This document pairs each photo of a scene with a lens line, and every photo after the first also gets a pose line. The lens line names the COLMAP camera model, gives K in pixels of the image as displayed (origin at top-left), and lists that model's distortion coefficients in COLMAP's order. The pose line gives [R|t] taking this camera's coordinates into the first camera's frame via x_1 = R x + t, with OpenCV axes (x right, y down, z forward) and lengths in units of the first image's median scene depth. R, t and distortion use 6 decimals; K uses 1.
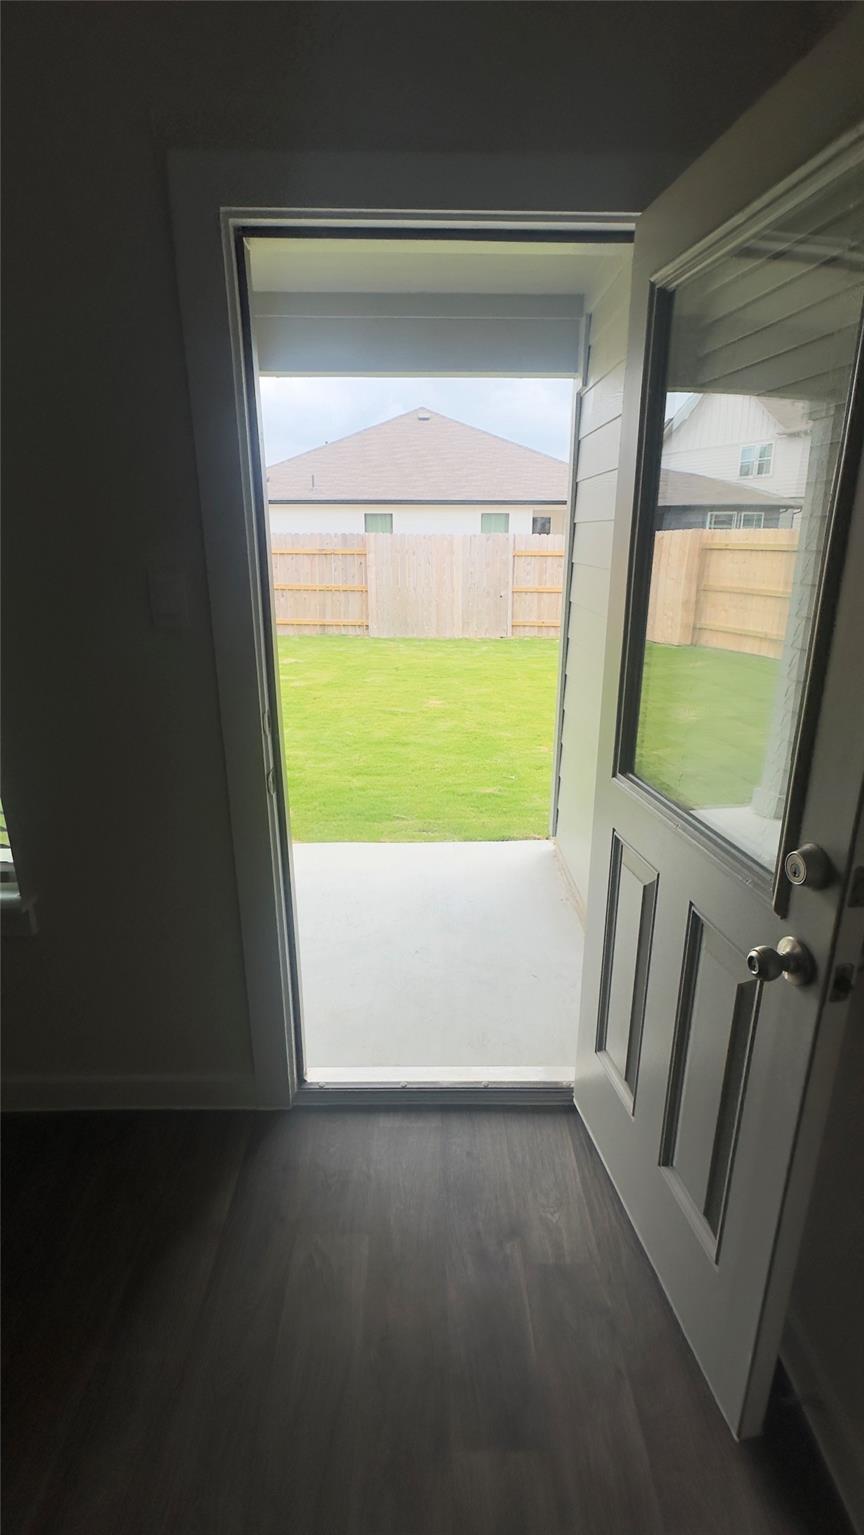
lens RADIAL K [[721.5, 0, 432.0], [0, 721.5, 767.5], [0, 0, 1]] dist [0.001813, -0.000239]
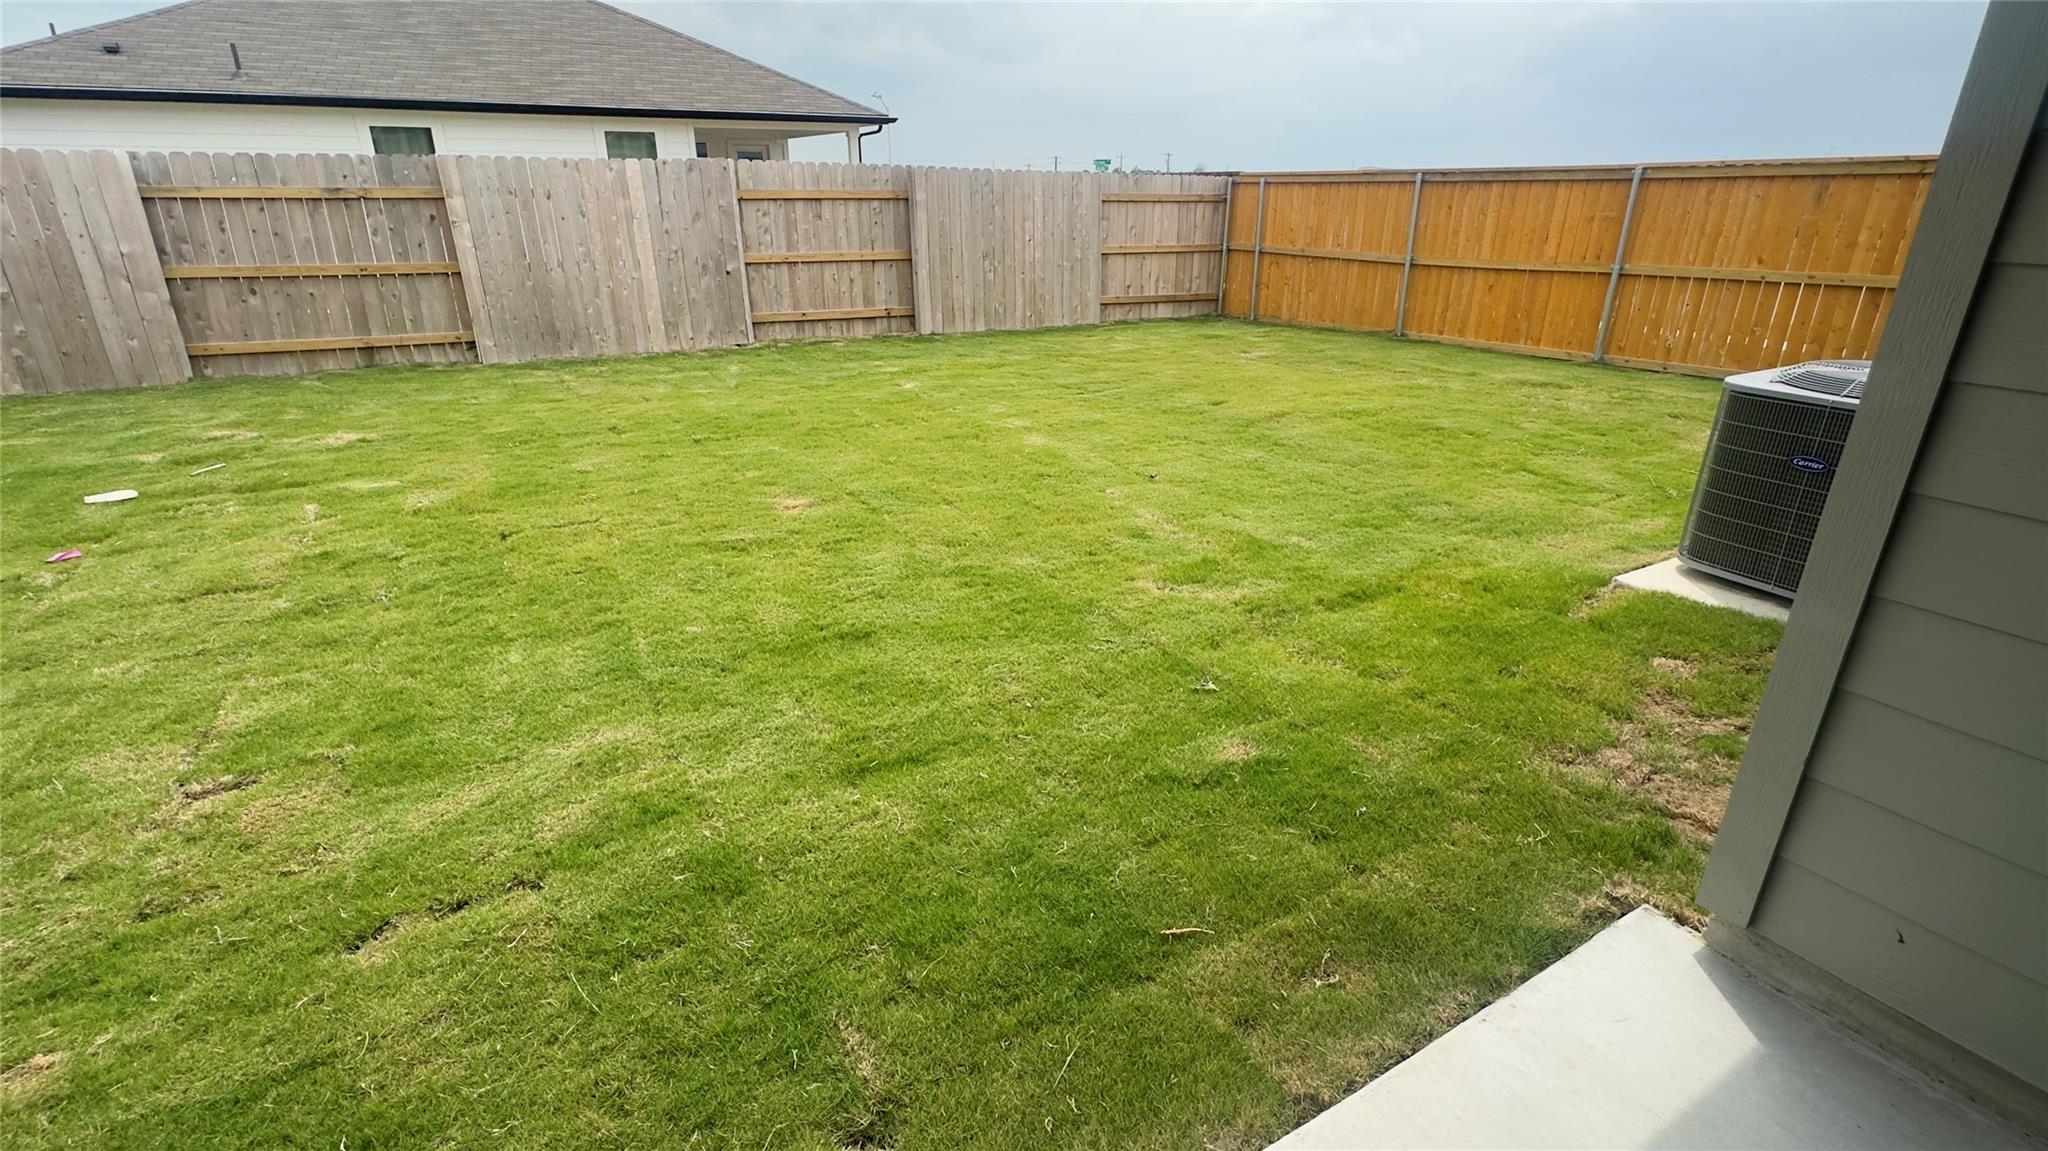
lens RADIAL K [[962.6, 0, 1024.0], [0, 962.6, 575.5], [0, 0, 1]] dist [0.001813, -0.000239]
pose [[0.868935, -0.187560, 0.458009, -0.093310], [0.152408, 0.981845, 0.112929, -0.052381], [-0.470875, -0.028324, 0.881745, 0.210766]]
